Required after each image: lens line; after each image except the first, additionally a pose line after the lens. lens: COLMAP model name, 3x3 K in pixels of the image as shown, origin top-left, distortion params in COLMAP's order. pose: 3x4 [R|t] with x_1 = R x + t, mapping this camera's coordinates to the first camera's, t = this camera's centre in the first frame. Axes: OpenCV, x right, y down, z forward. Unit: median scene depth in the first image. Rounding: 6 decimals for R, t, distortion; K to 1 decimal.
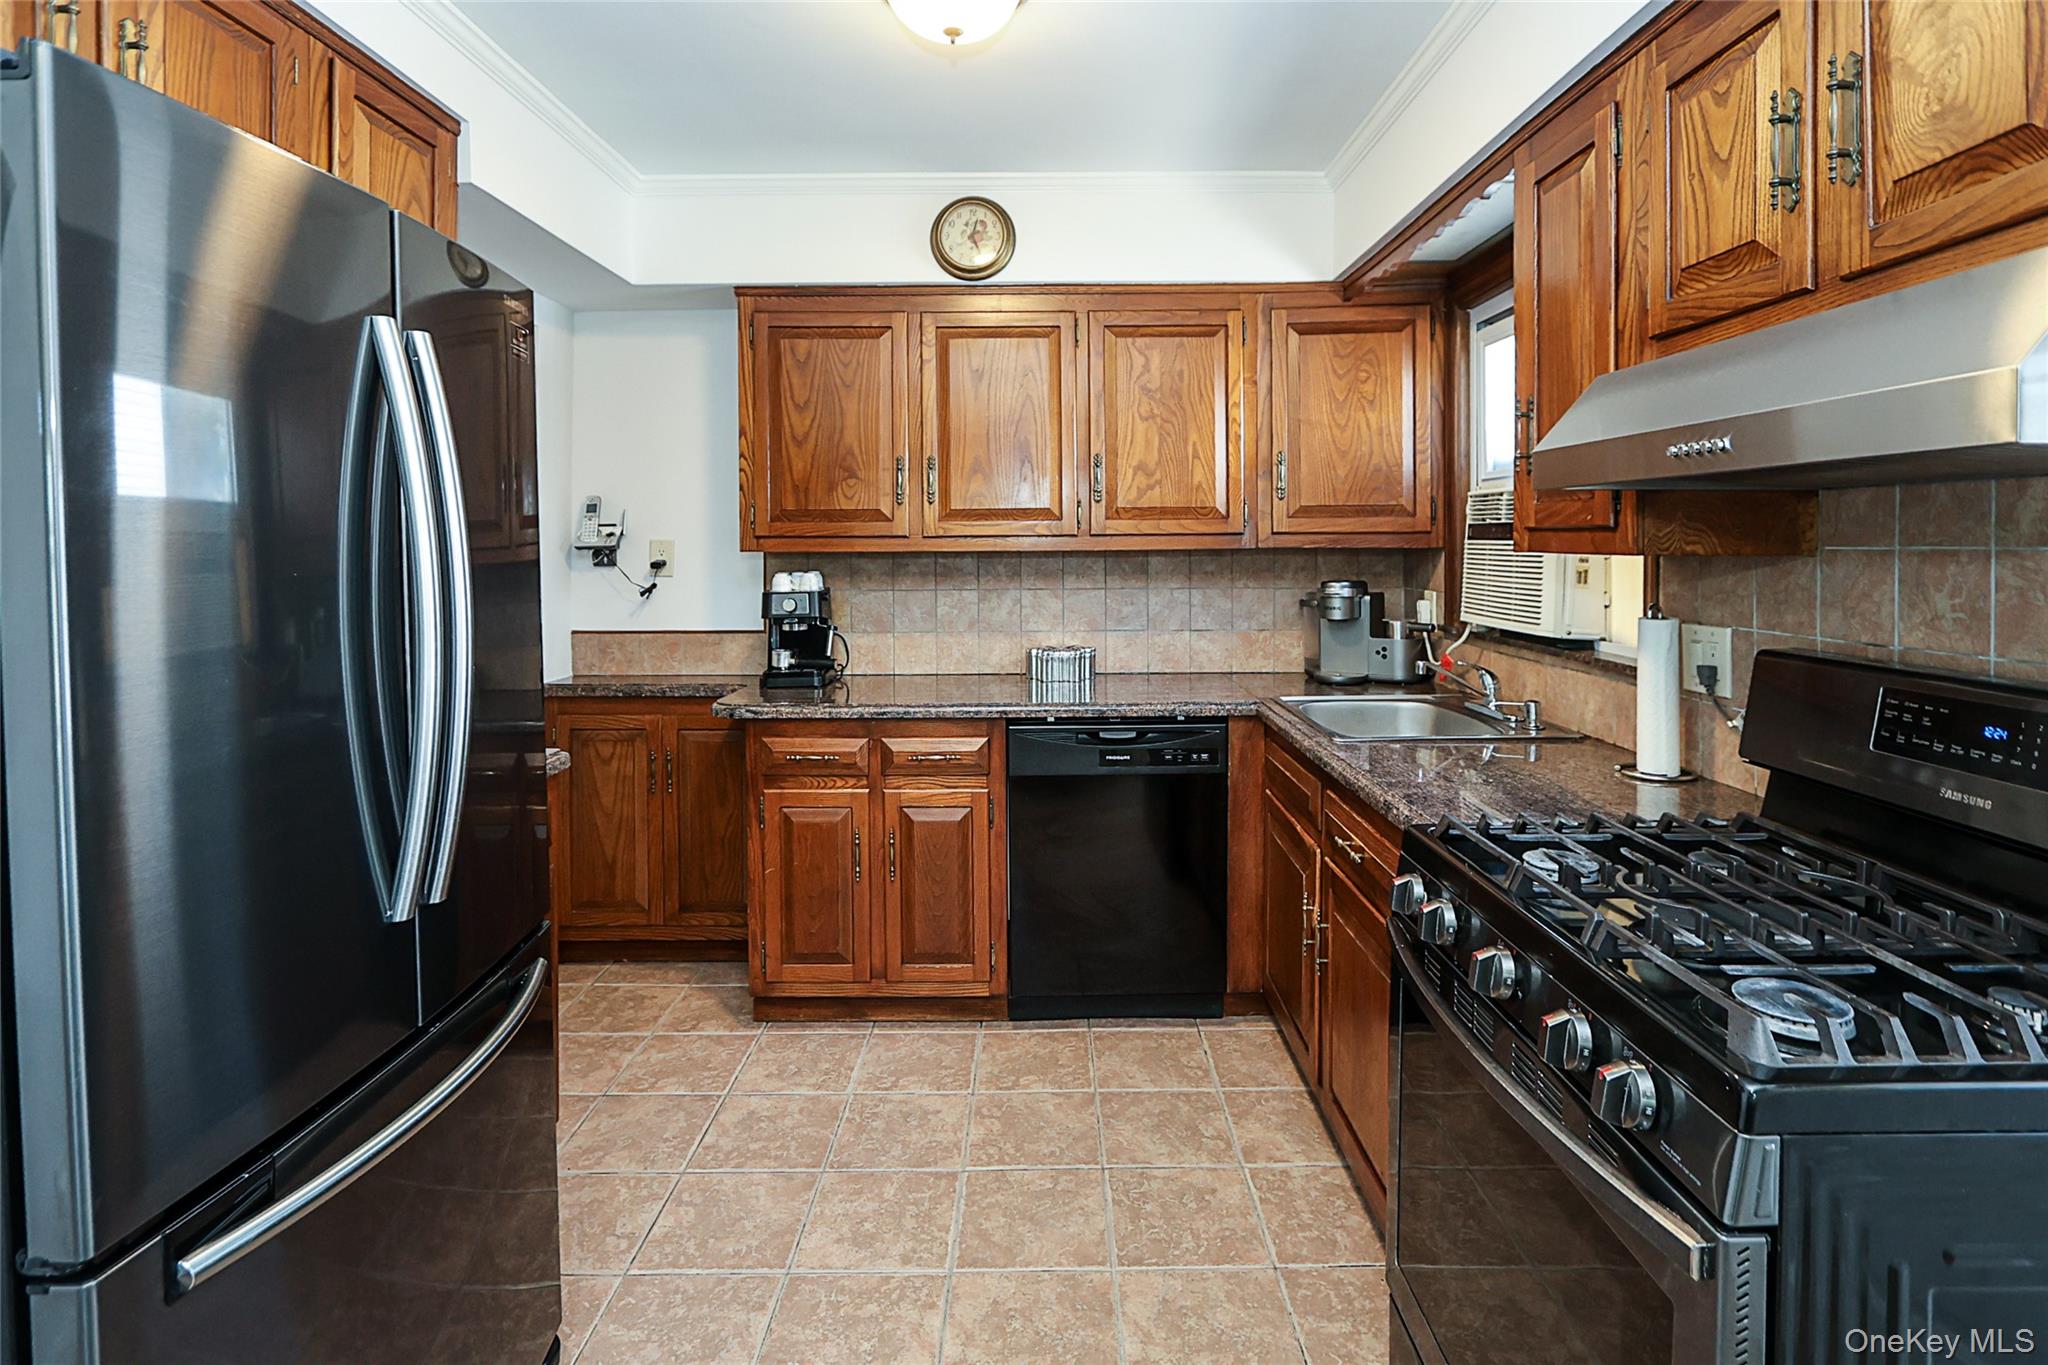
lens RADIAL K [[1008.9, 0, 1076.8], [0, 1008.9, 550.0], [0, 0, 1]] dist [-0.010563, 0.000479]
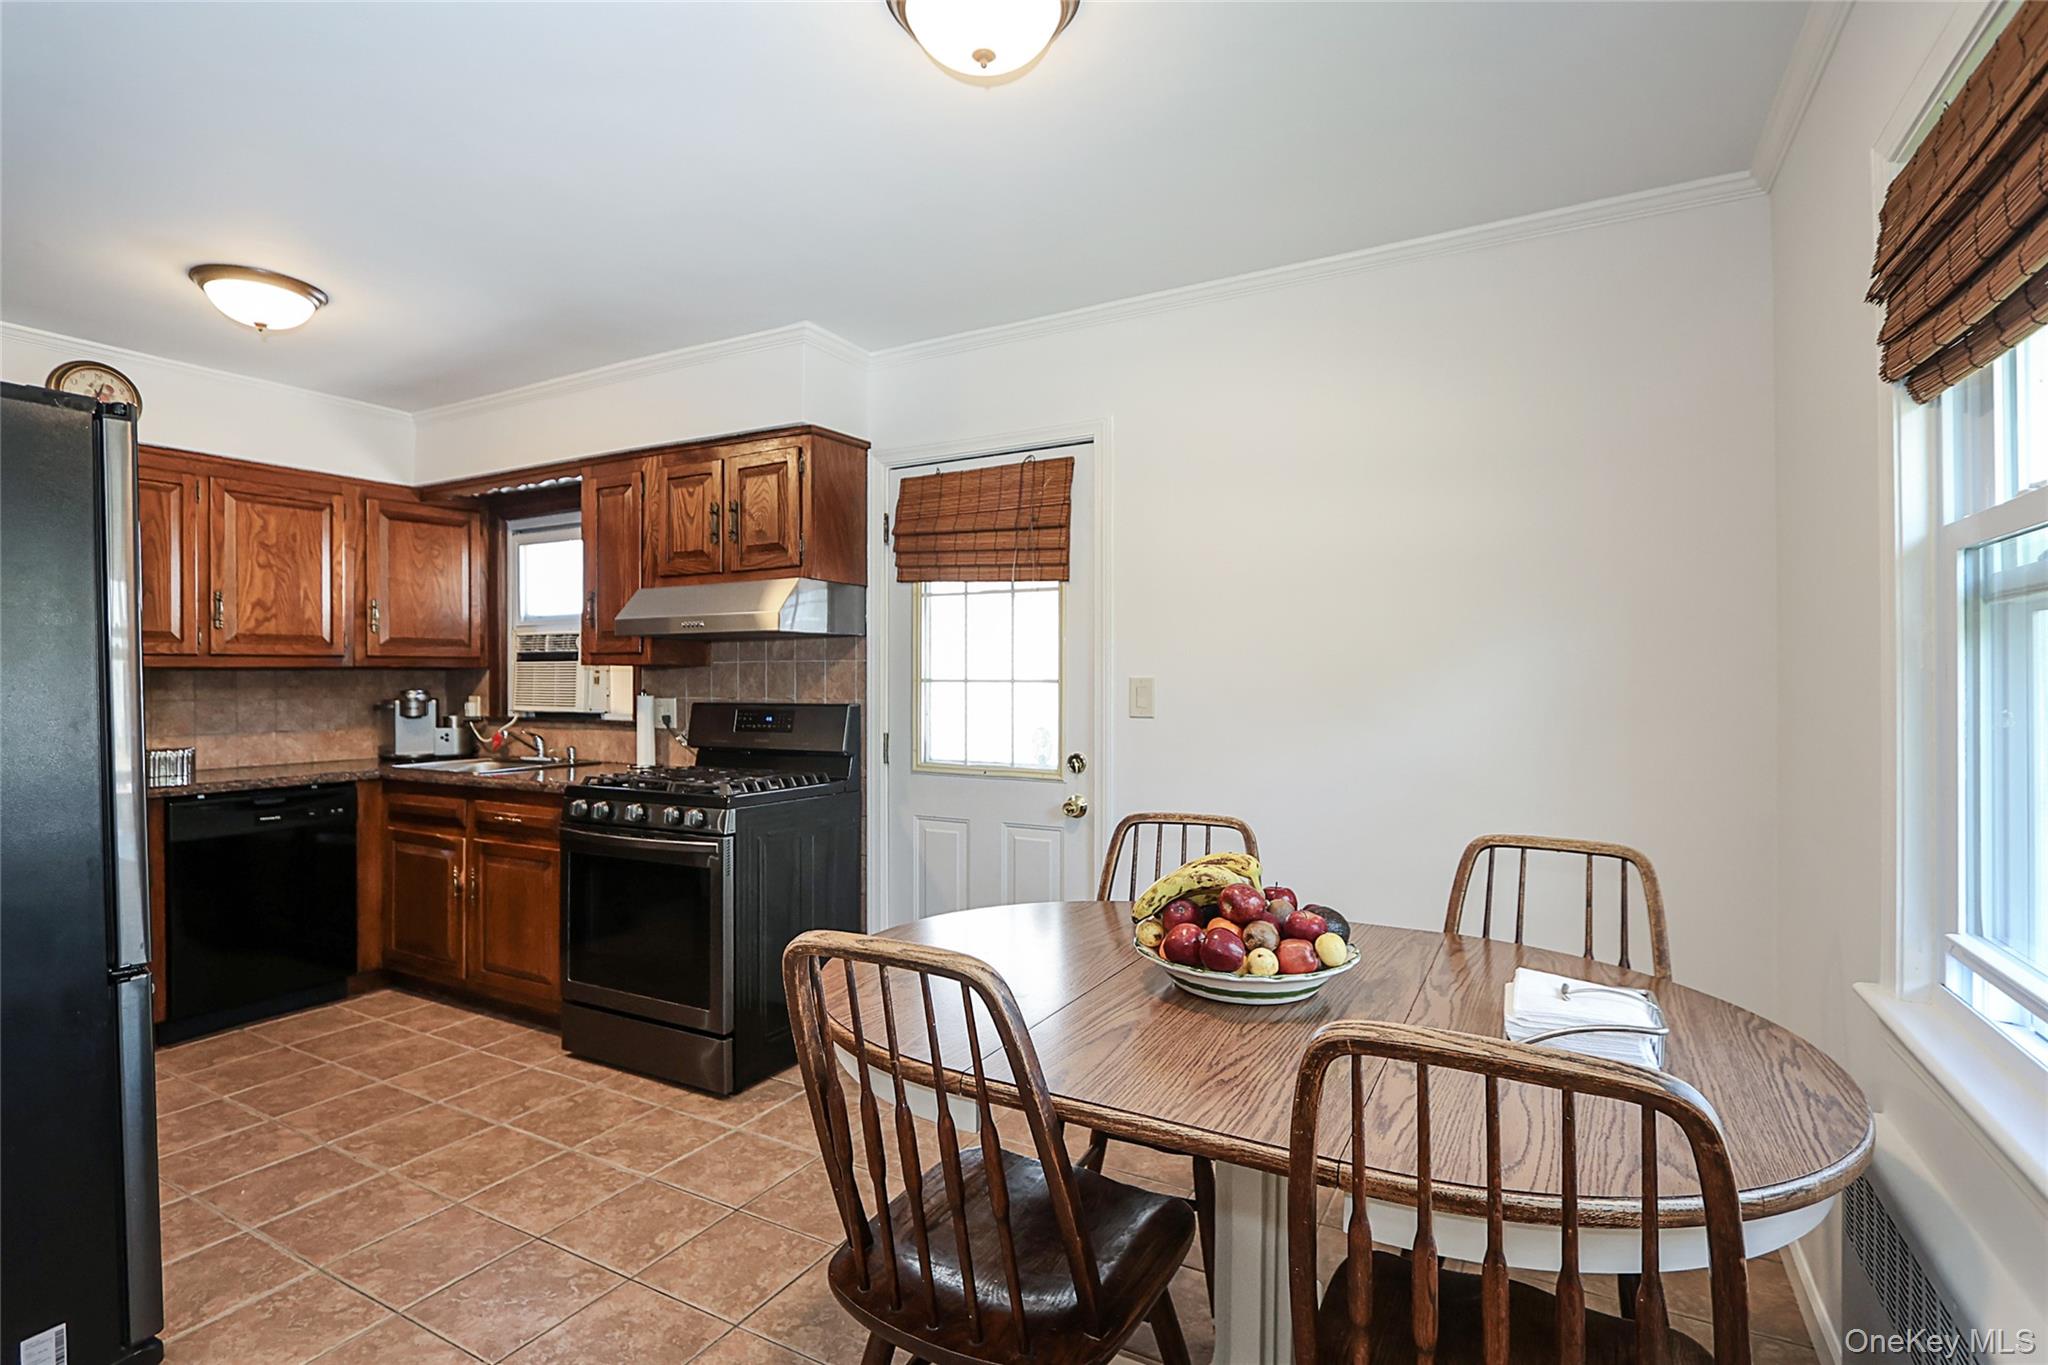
lens RADIAL K [[955.7, 0, 989.4], [0, 955.7, 688.9], [0, 0, 1]] dist [-0.004467, -0.000198]
pose [[0.529274, -0.005611, 0.848432, -0.496087], [0.007458, 0.999970, 0.001961, 0.033999], [-0.848418, 0.005290, 0.529300, -0.463681]]
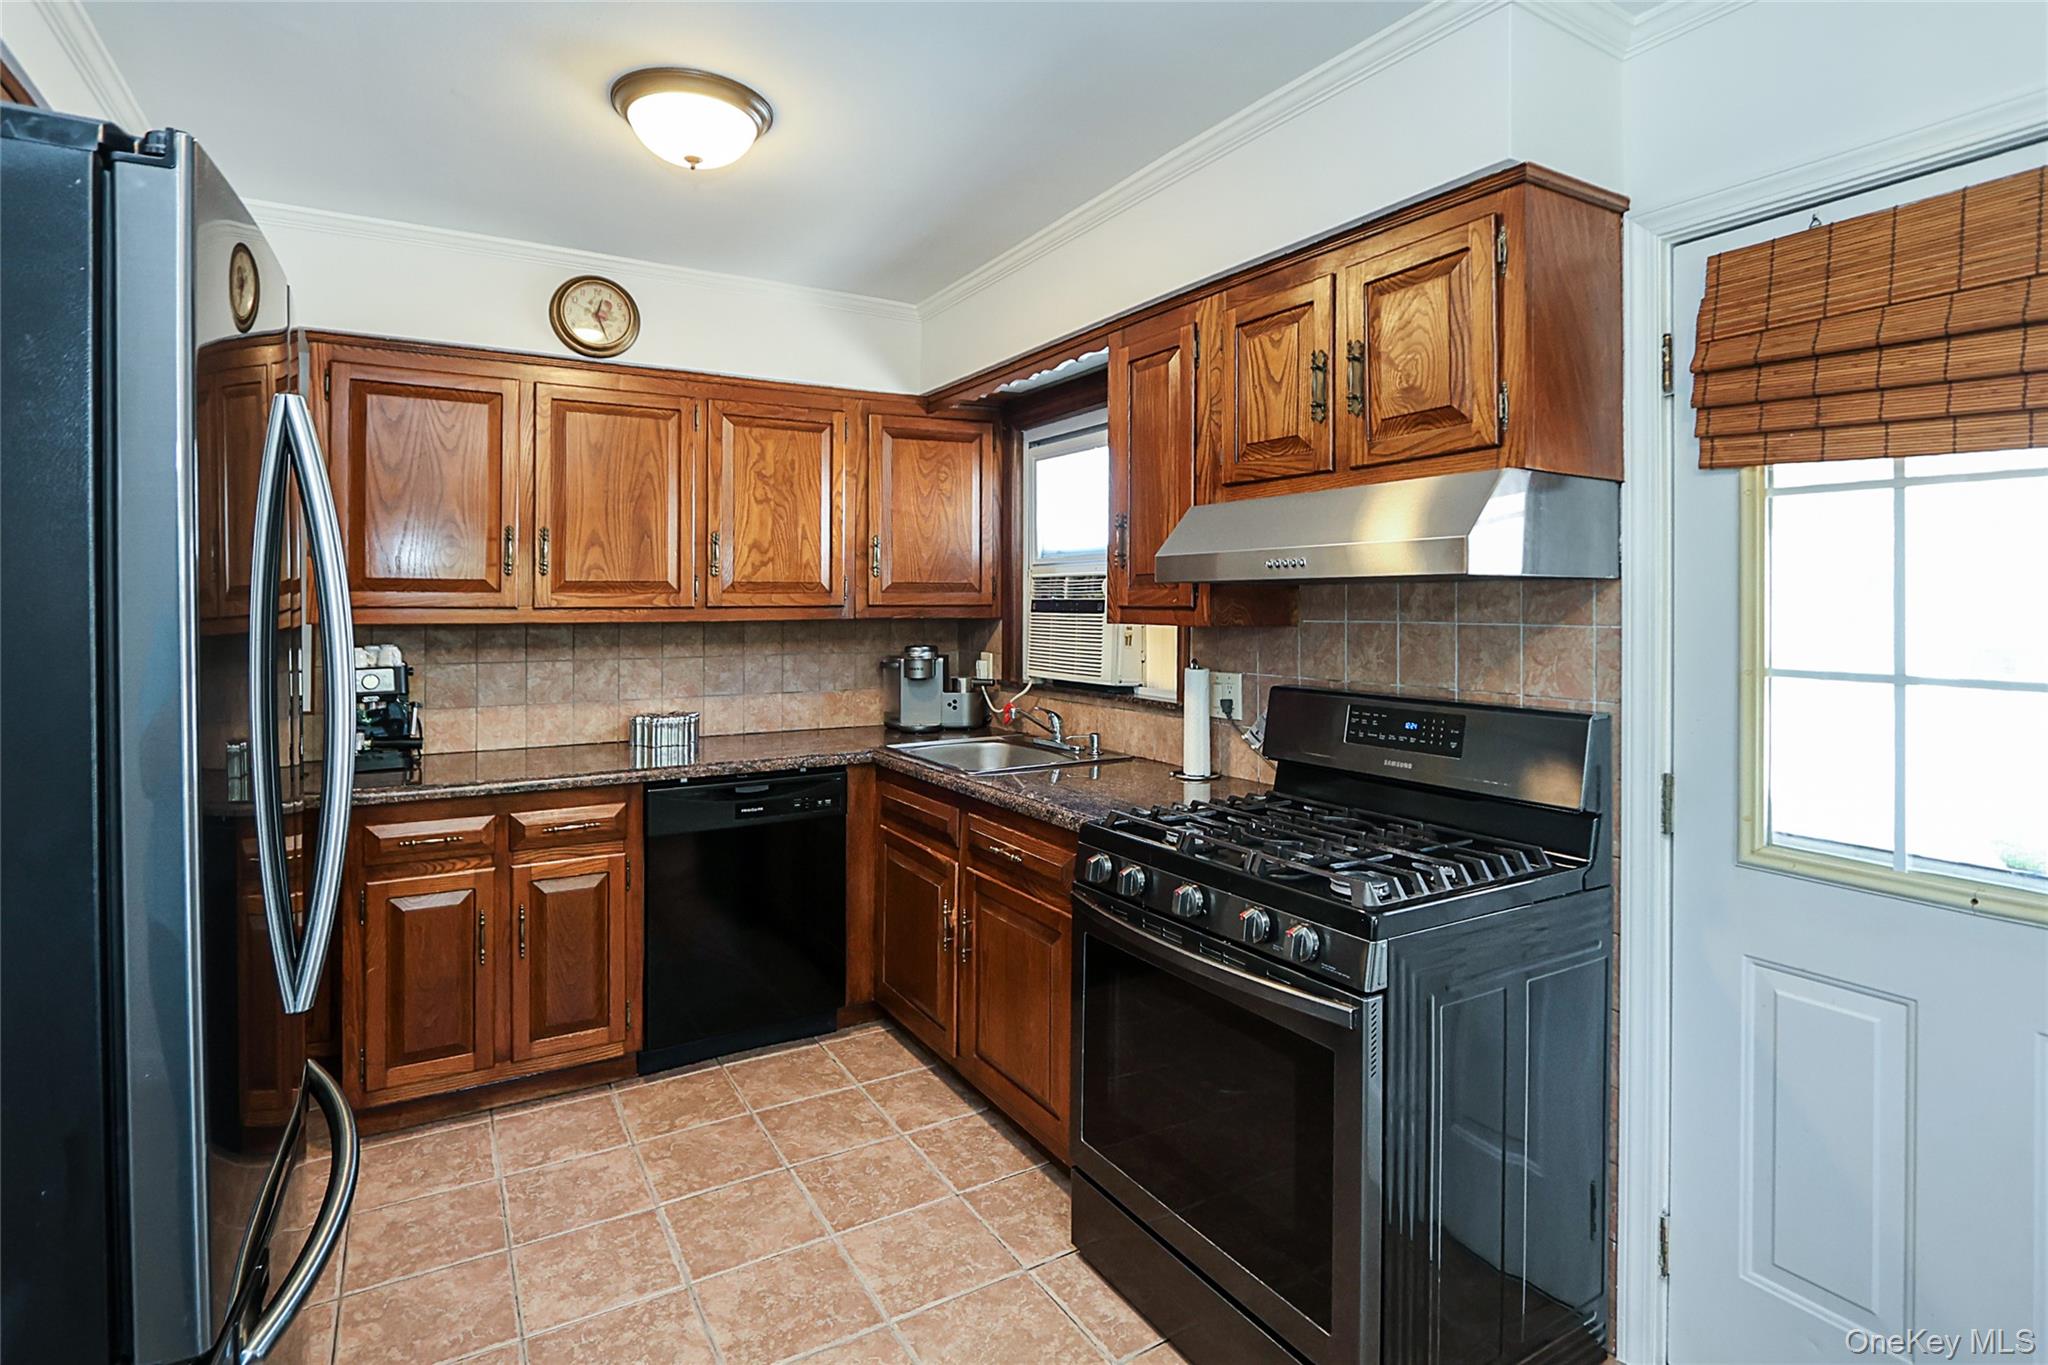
lens RADIAL K [[978.5, 0, 1023.4], [0, 978.5, 597.6], [0, 0, 1]] dist [-0.008303, -0.000425]
pose [[0.870818, 0.007977, 0.491540, -0.211631], [0.000576, 0.999851, -0.017247, -0.006711], [-0.491605, 0.015302, 0.870684, -0.071829]]
